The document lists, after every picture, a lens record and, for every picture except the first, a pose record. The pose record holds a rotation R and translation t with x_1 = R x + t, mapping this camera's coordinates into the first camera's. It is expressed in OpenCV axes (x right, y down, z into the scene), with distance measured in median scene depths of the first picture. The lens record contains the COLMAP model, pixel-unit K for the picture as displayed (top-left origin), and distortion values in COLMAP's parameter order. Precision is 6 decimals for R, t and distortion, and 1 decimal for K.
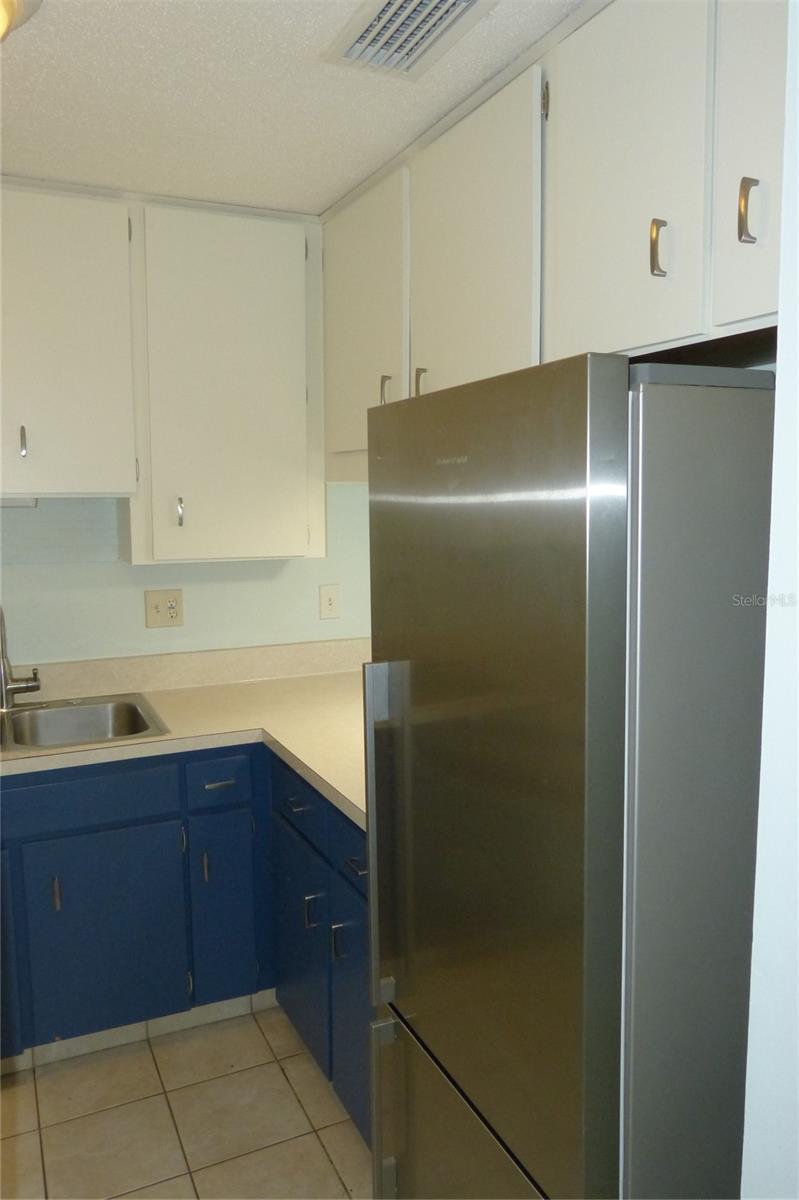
lens RADIAL K [[871.6, 0, 399.5], [0, 871.6, 600.0], [0, 0, 1]] dist [-0.056747, 0.032755]
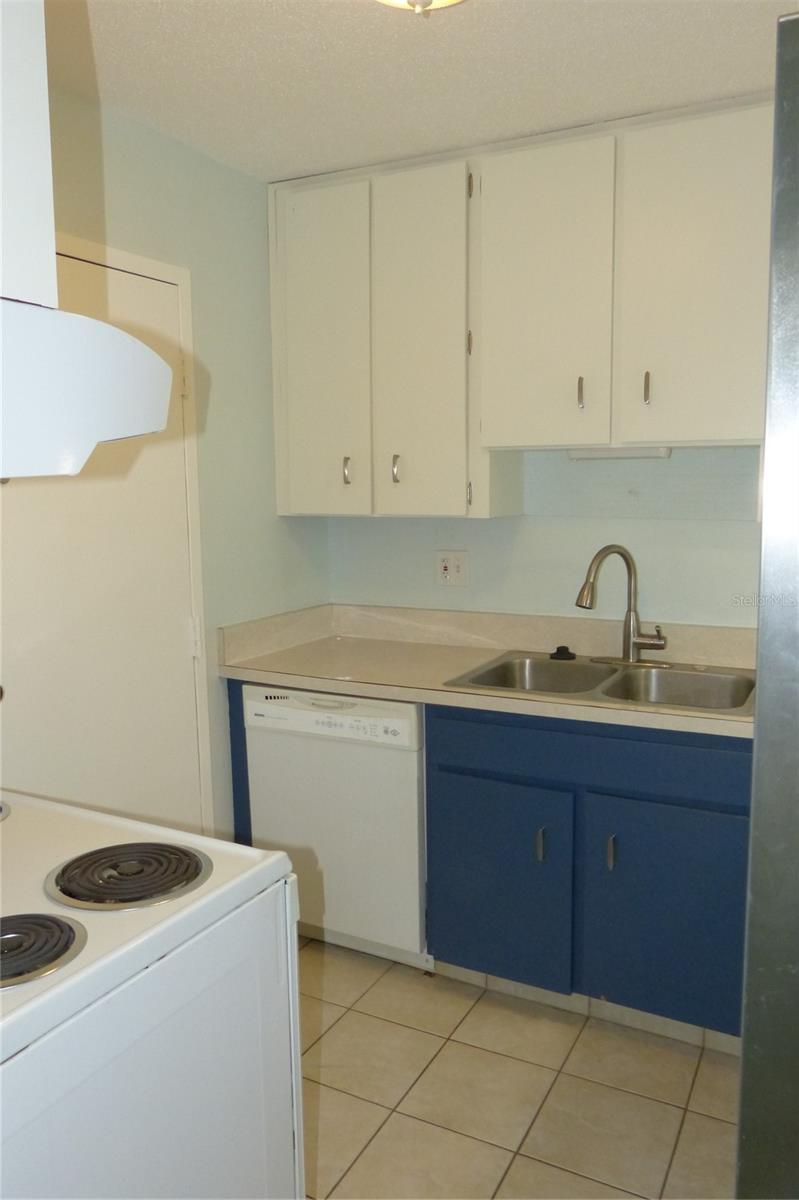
lens RADIAL K [[965.2, 0, 398.3], [0, 965.2, 588.2], [0, 0, 1]] dist [-0.113308, 0.246449]
pose [[0.613905, 0.106966, -0.782099, 0.248838], [-0.082313, 0.994050, 0.071342, -0.016041], [0.785077, 0.020579, 0.619057, 0.115132]]
